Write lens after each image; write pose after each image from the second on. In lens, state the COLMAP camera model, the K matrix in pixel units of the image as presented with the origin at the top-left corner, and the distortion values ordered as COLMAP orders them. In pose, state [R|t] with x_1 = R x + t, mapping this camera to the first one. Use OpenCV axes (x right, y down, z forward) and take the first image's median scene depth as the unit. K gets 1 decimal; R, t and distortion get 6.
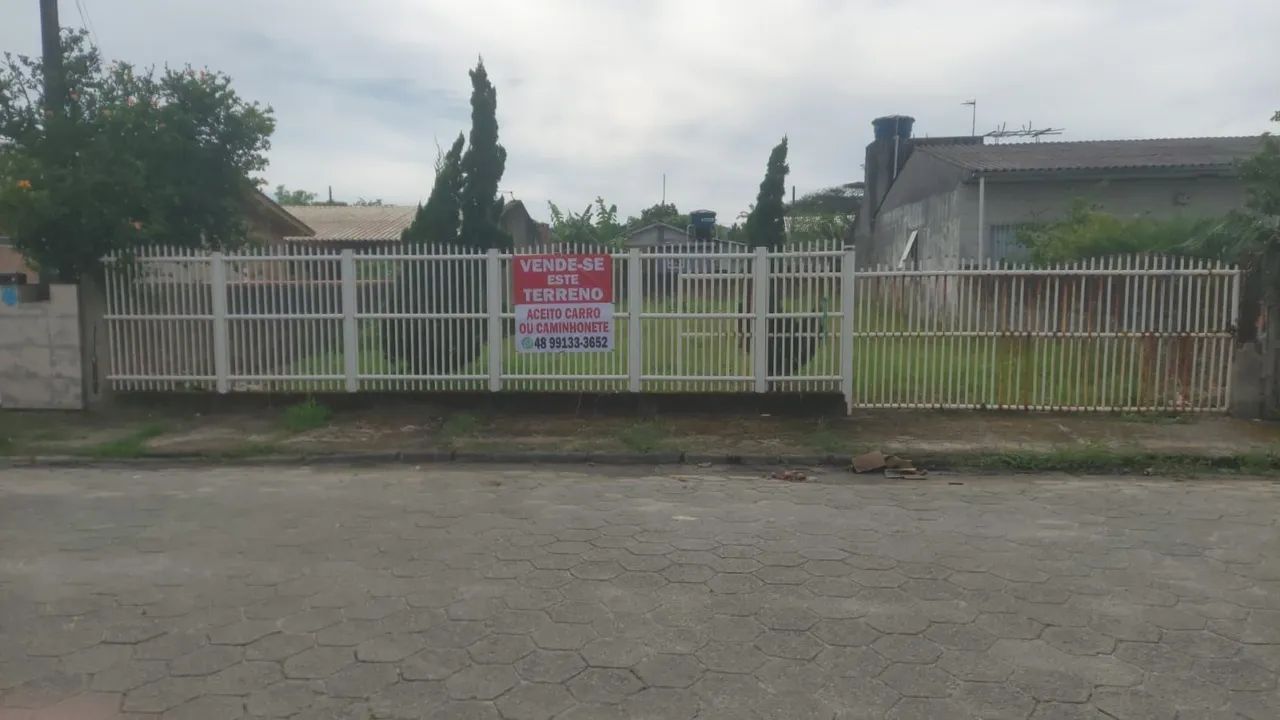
lens RADIAL K [[869.6, 0, 640.5], [0, 869.6, 354.7], [0, 0, 1]] dist [0.025907, 0.001815]
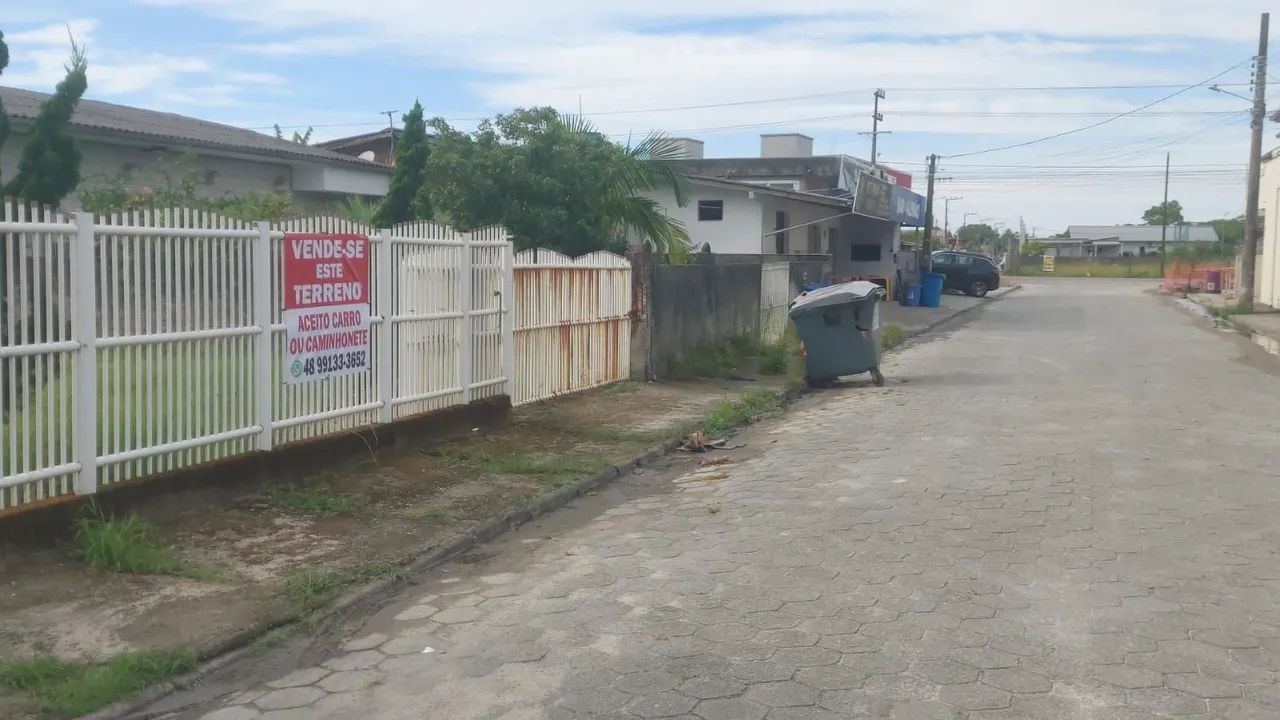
lens RADIAL K [[1179.4, 0, 635.7], [0, 1179.4, 359.3], [0, 0, 1]] dist [-0.051220, 0.000000]
pose [[0.255360, -0.071760, 0.964179, -0.915484], [0.070299, 0.995980, 0.055509, -0.051449], [-0.964287, 0.053606, 0.259378, 0.535390]]
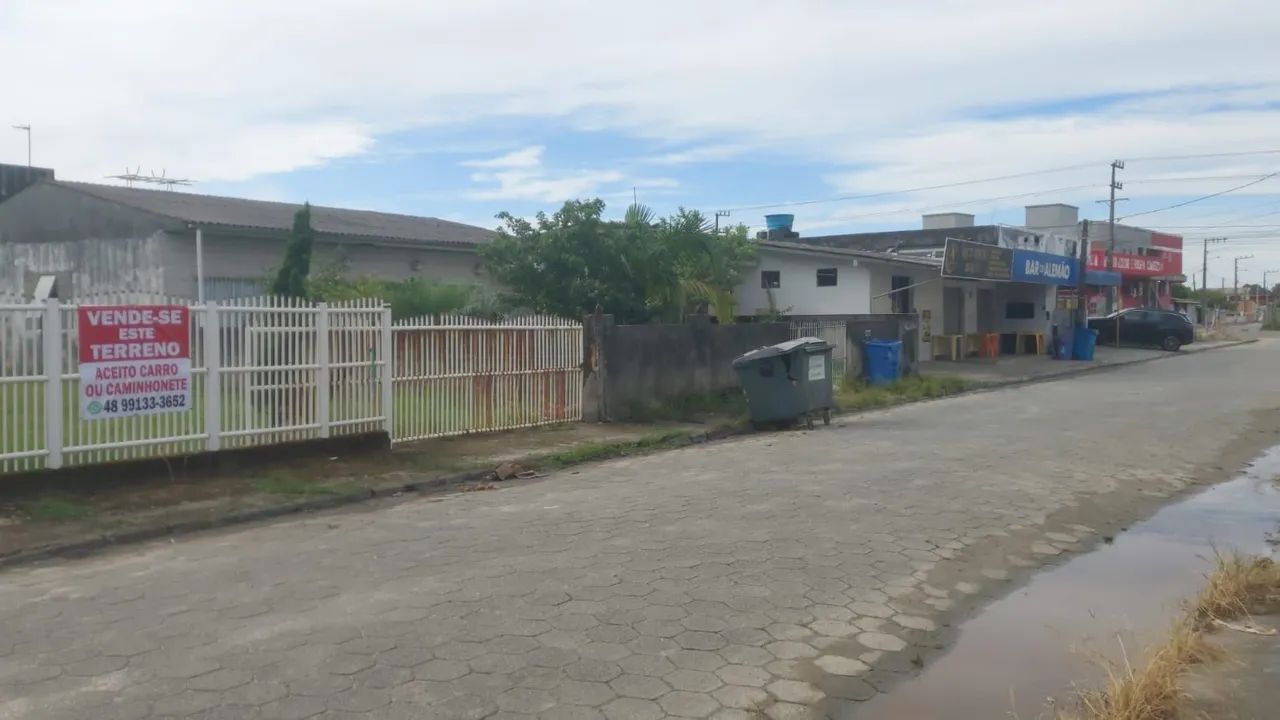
lens RADIAL K [[1001.3, 0, 648.3], [0, 1001.3, 352.9], [0, 0, 1]] dist [0.011688, -0.010401]
pose [[0.515000, -0.021320, 0.856925, -0.703832], [0.079789, 0.996543, -0.023159, -0.000509], [-0.853469, 0.080300, 0.514920, 0.018922]]
